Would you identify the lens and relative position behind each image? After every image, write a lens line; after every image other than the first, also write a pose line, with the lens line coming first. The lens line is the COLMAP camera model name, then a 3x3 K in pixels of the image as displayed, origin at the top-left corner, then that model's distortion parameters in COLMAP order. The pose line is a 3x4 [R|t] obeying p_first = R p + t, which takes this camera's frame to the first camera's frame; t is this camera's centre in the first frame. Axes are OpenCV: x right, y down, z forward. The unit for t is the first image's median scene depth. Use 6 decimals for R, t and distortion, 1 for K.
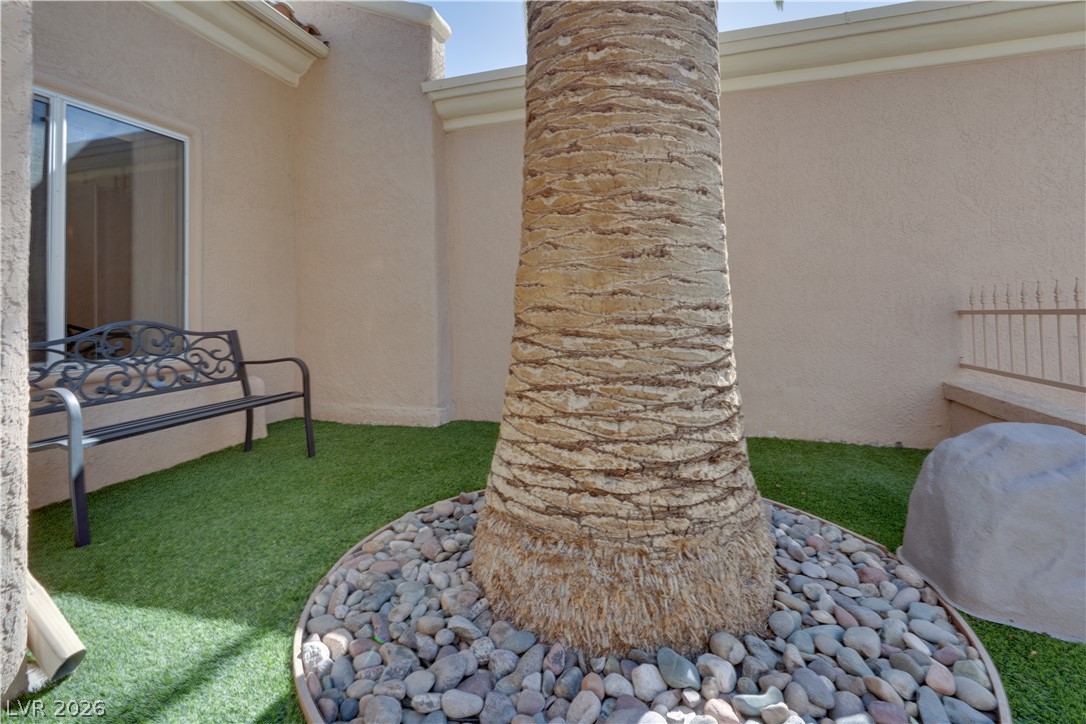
lens RADIAL K [[517.0, 0, 542.4], [0, 517.0, 295.4], [0, 0, 1]] dist [-0.005365, 0.001775]
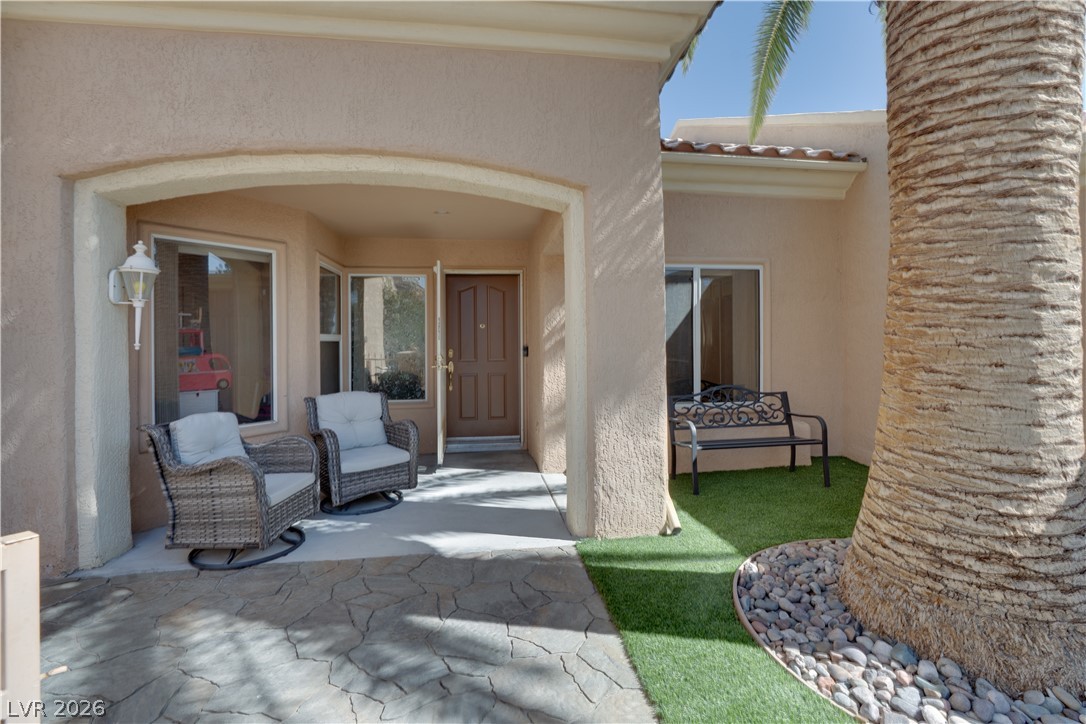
lens RADIAL K [[508.2, 0, 540.4], [0, 508.2, 337.8], [0, 0, 1]] dist [-0.000250, 0.000490]
pose [[0.422503, 0.017595, -0.906191, 1.043271], [0.025481, 0.999186, 0.031280, -0.357078], [0.906003, -0.036306, 0.421710, -0.657694]]
